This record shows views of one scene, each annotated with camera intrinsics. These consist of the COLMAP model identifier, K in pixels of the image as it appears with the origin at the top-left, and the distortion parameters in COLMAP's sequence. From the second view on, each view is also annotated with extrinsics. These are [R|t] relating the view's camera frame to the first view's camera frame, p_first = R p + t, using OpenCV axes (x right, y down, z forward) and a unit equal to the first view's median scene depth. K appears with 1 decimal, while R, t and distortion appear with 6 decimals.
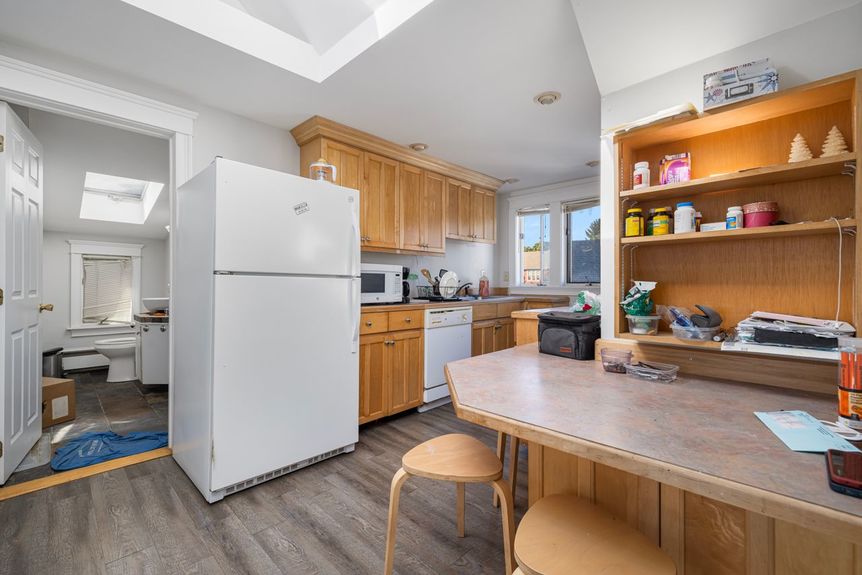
lens RADIAL K [[369.9, 0, 422.6], [0, 369.9, 280.6], [0, 0, 1]] dist [0.003803, -0.000158]
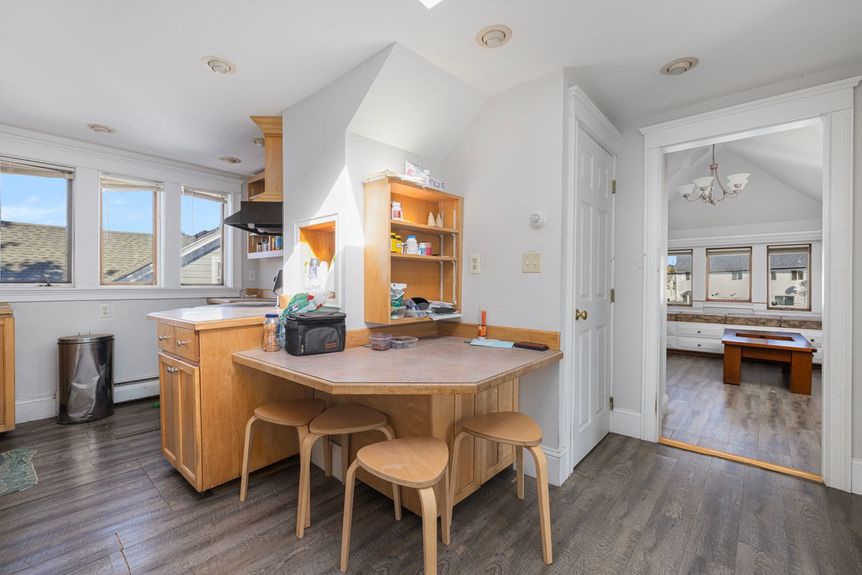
lens RADIAL K [[370.2, 0, 422.0], [0, 370.2, 286.4], [0, 0, 1]] dist [0.001077, -0.000322]
pose [[-0.042823, -0.012295, 0.999007, -0.356178], [-0.009606, 0.999883, 0.011894, -0.001946], [-0.999036, -0.009088, -0.042936, 0.388234]]
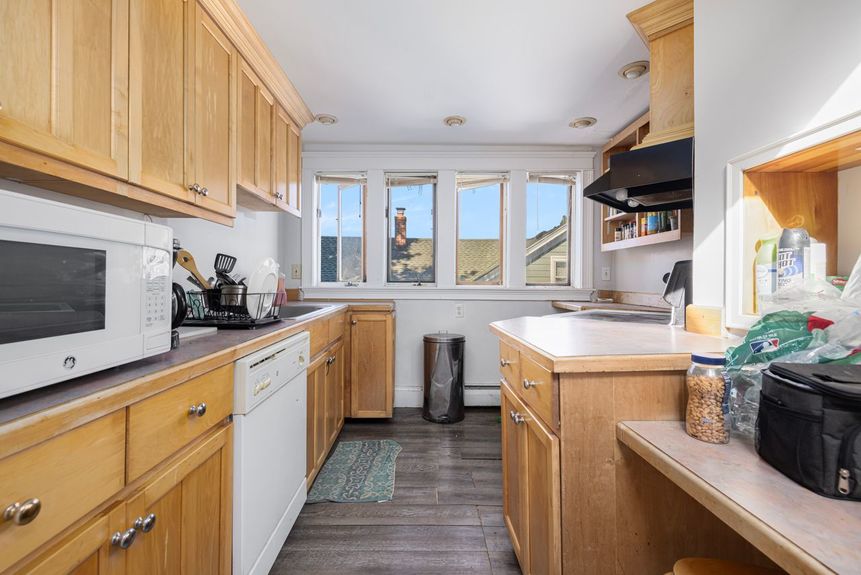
lens RADIAL K [[369.5, 0, 422.1], [0, 369.5, 280.6], [0, 0, 1]] dist [0.003803, -0.000158]
pose [[0.718243, 0.000926, 0.695792, -0.097828], [-0.007010, 0.999958, 0.005906, -0.001769], [-0.695757, -0.009119, 0.718219, 0.547576]]
